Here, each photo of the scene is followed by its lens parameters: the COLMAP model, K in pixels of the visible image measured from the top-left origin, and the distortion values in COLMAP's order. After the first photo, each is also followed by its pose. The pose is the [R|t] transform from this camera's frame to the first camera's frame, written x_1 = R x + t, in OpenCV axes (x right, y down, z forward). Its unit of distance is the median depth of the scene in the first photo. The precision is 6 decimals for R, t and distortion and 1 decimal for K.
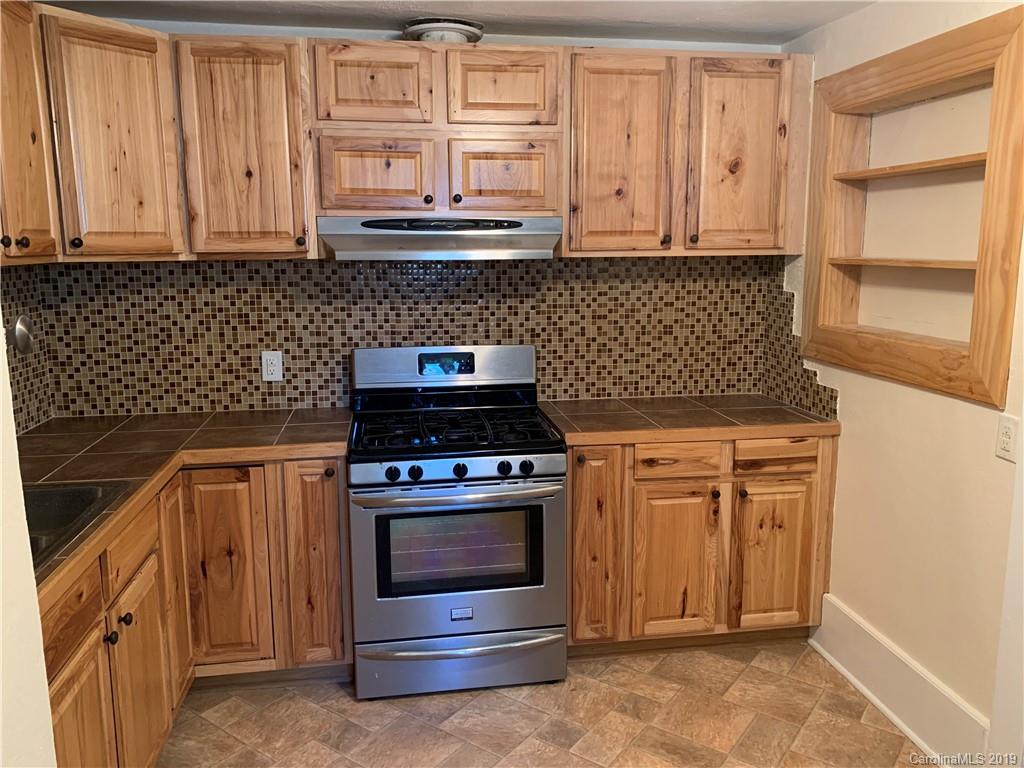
lens RADIAL K [[791.5, 0, 515.0], [0, 791.5, 381.5], [0, 0, 1]] dist [0.121276, -0.226500]
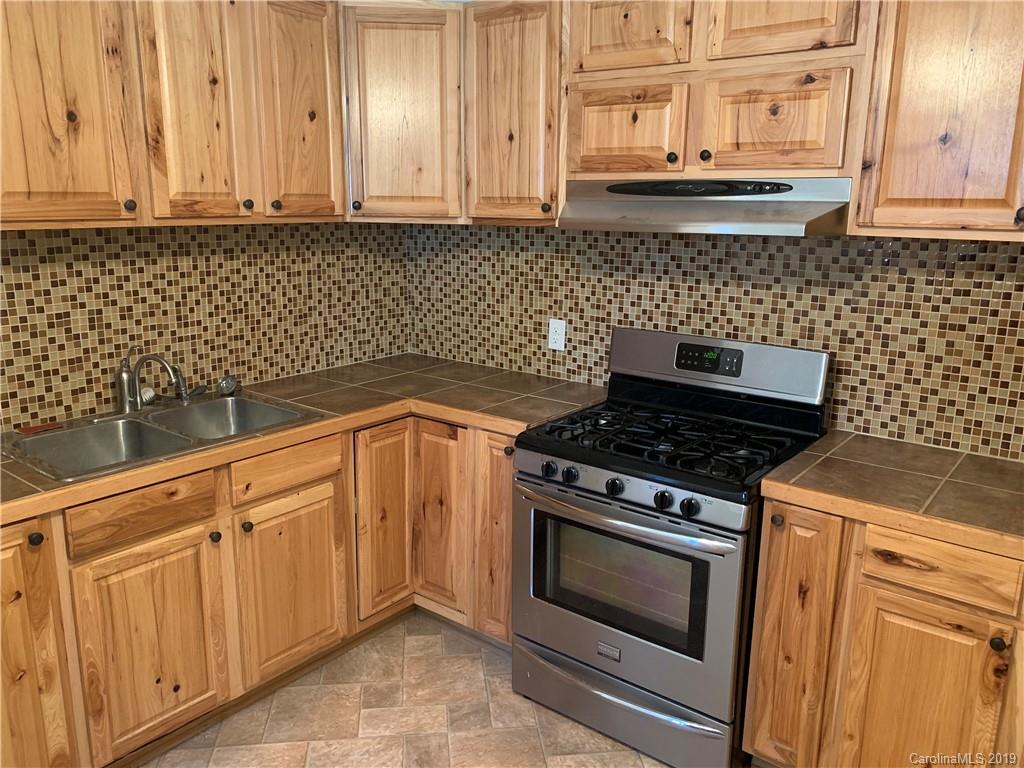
lens RADIAL K [[791.5, 0, 515.0], [0, 791.5, 381.5], [0, 0, 1]] dist [0.121276, -0.226500]
pose [[0.674568, 0.177582, -0.716535, 0.378641], [-0.138948, 0.983830, 0.113017, -0.066693], [0.725019, 0.023323, 0.688334, 0.295180]]
